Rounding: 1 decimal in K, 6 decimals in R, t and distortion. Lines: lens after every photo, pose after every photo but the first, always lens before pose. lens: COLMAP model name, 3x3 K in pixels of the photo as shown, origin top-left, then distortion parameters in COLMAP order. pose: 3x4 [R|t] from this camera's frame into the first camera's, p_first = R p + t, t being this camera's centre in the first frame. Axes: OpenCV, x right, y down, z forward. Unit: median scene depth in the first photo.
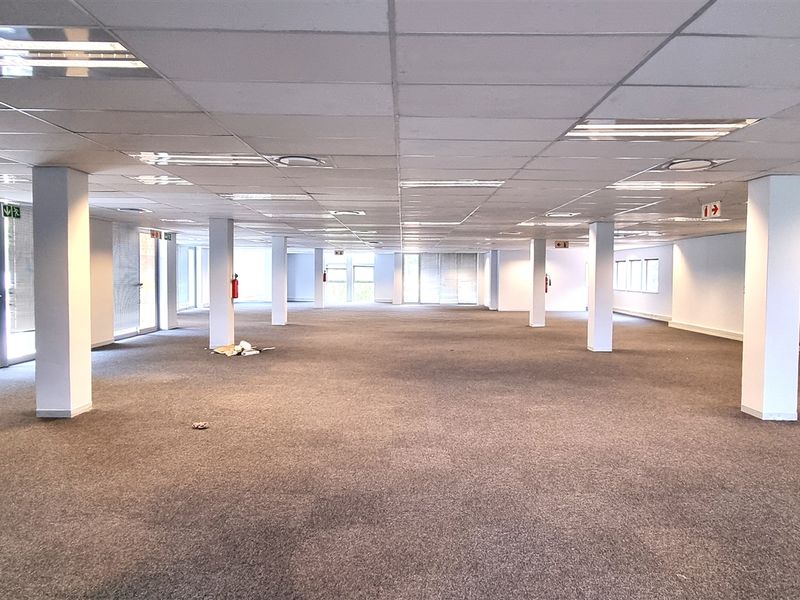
lens RADIAL K [[541.4, 0, 414.7], [0, 541.4, 292.0], [0, 0, 1]] dist [0.006568, -0.001544]
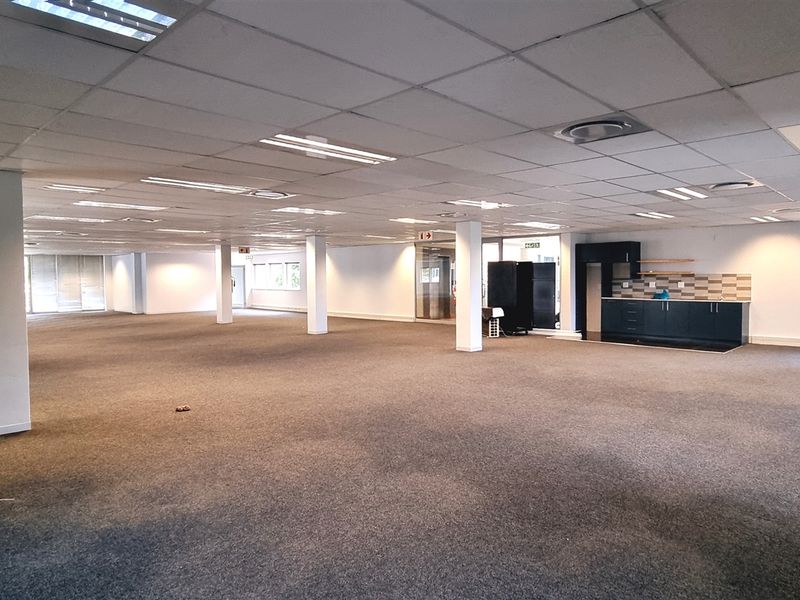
lens RADIAL K [[541.4, 0, 414.7], [0, 541.4, 292.0], [0, 0, 1]] dist [0.006568, -0.001544]
pose [[0.701855, -0.039541, 0.711221, -0.293463], [0.041151, 0.999041, 0.014934, -0.001447], [-0.711130, 0.018786, 0.702810, -0.064615]]
